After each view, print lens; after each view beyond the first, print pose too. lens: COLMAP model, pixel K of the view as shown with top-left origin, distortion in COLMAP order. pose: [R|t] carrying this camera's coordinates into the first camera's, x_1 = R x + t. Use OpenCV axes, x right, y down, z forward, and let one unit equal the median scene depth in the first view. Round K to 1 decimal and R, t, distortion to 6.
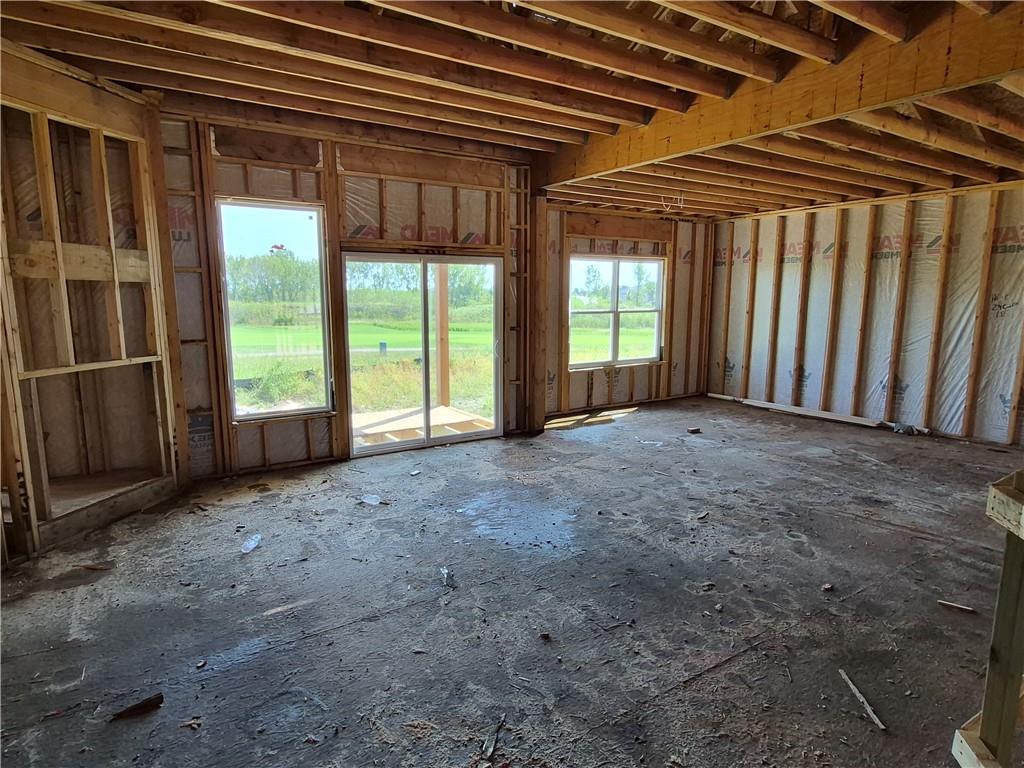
lens RADIAL K [[588.6, 0, 509.0], [0, 588.6, 384.7], [0, 0, 1]] dist [0.001060, -0.001795]
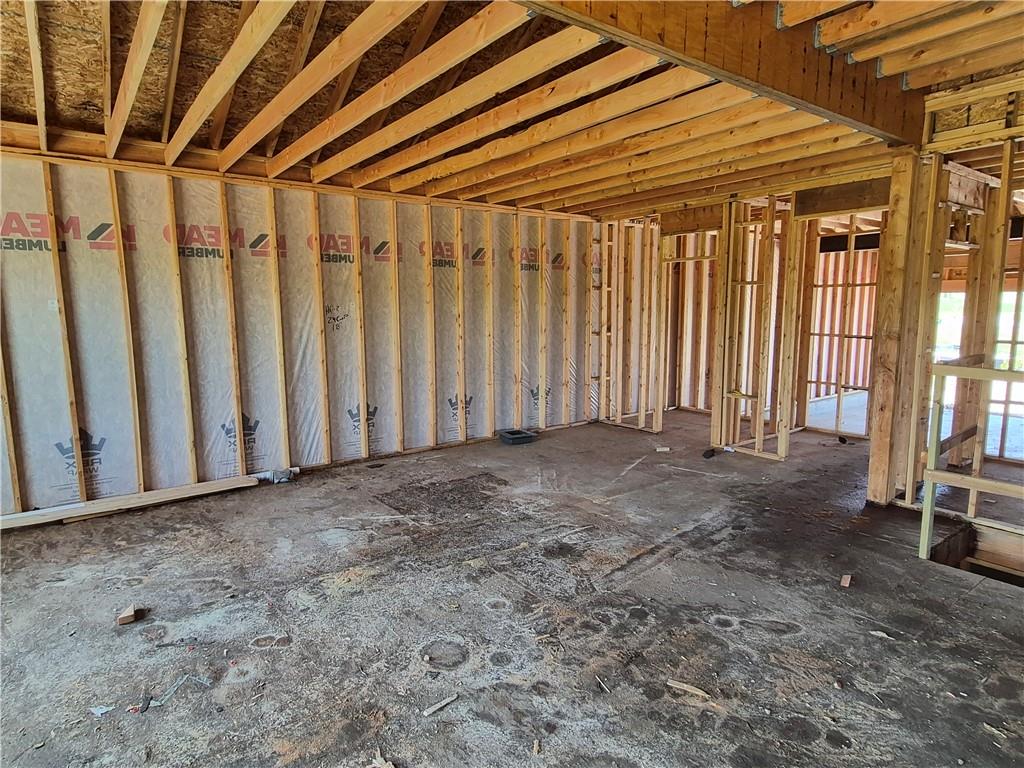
lens RADIAL K [[588.6, 0, 509.6], [0, 588.6, 388.1], [0, 0, 1]] dist [0.001060, -0.001795]
pose [[-0.050998, -0.135831, 0.989419, -0.159401], [0.159241, 0.976927, 0.142323, -0.145966], [-0.985922, 0.164815, -0.028192, 0.981515]]
